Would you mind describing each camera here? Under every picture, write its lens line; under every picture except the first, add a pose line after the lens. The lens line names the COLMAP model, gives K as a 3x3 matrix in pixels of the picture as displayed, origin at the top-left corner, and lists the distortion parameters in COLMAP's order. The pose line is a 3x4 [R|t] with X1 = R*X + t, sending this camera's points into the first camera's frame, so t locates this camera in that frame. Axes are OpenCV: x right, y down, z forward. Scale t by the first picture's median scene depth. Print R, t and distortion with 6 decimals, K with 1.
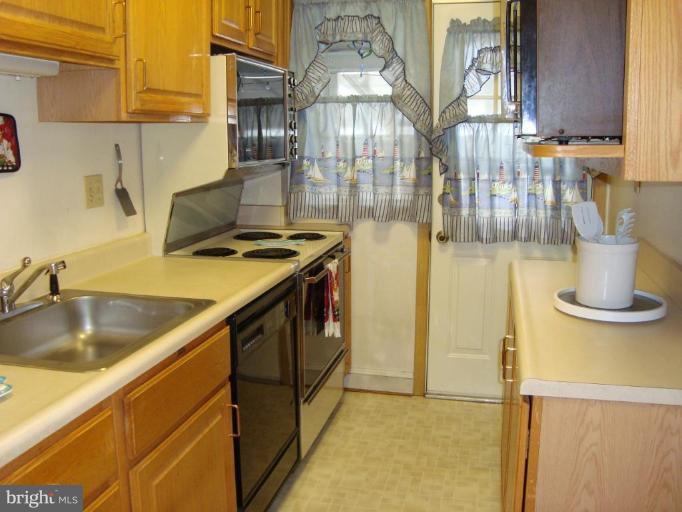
lens RADIAL K [[669.4, 0, 329.7], [0, 669.4, 254.2], [0, 0, 1]] dist [-0.200672, 0.207516]
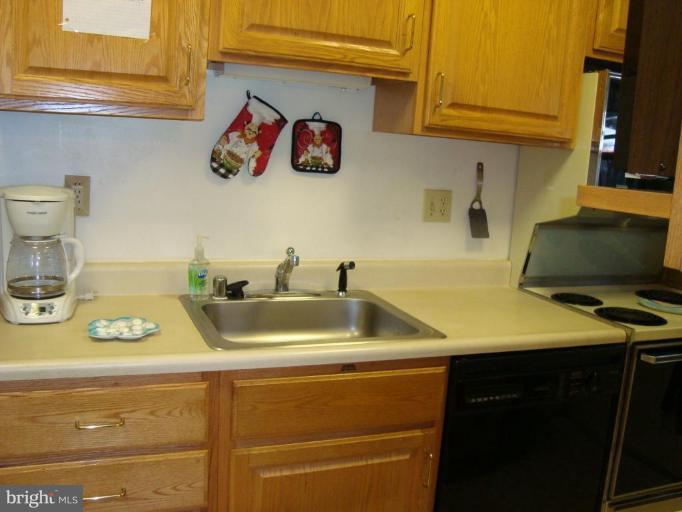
lens RADIAL K [[669.4, 0, 329.7], [0, 669.4, 254.2], [0, 0, 1]] dist [-0.200672, 0.207516]
pose [[0.592990, 0.175715, -0.785803, 0.400333], [-0.212533, 0.975447, 0.057738, -0.053813], [0.776655, 0.132771, 0.615775, 0.284738]]
